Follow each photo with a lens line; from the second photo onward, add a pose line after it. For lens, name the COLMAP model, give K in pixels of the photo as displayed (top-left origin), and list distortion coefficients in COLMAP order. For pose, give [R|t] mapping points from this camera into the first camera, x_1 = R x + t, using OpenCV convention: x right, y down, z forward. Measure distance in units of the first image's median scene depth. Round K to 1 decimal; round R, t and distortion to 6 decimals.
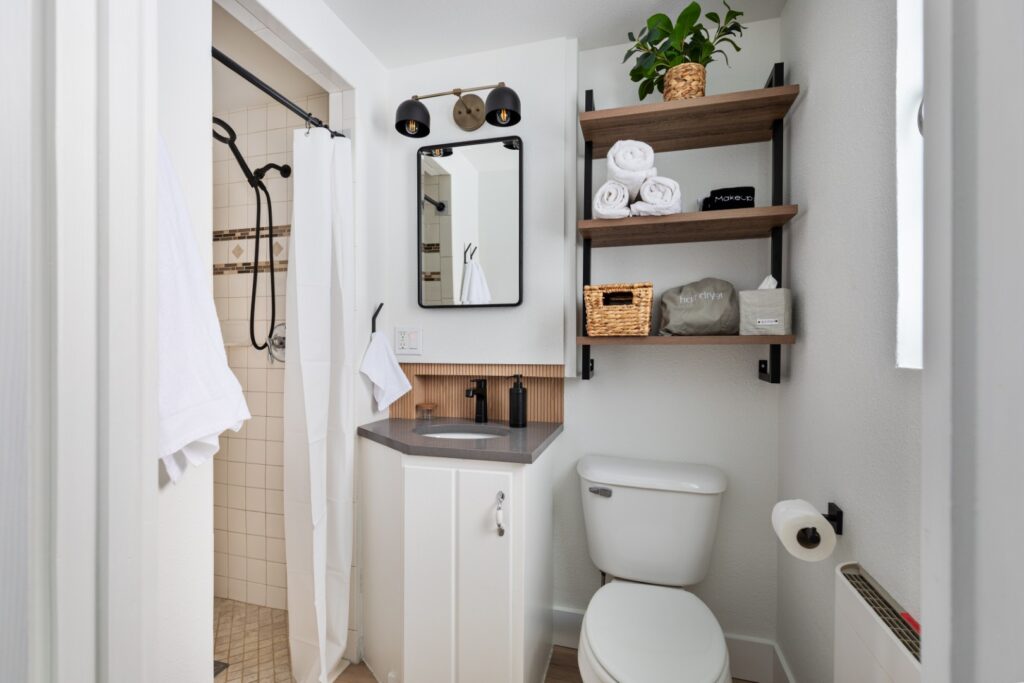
lens RADIAL K [[466.2, 0, 512.0], [0, 466.2, 341.5], [0, 0, 1]] dist [0.004695, 0.000439]
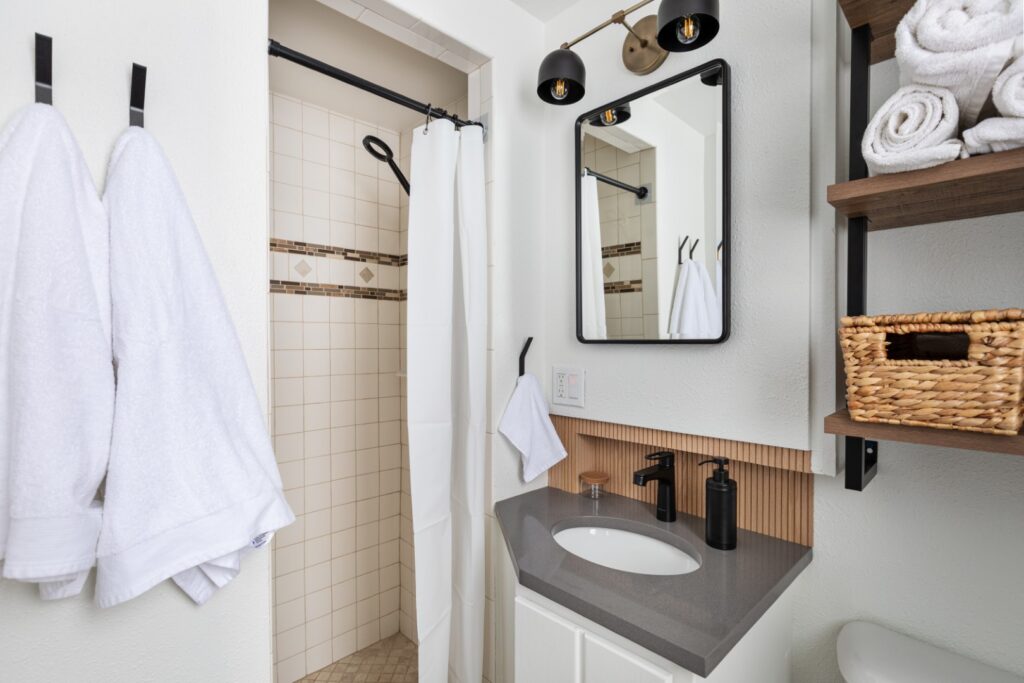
lens RADIAL K [[483.3, 0, 523.7], [0, 483.3, 342.0], [0, 0, 1]] dist [-0.000201, -0.000772]
pose [[0.869038, -0.001391, -0.494744, 0.109921], [0.008068, 0.999903, 0.011360, -0.095884], [0.494680, -0.013864, 0.868965, 0.368566]]
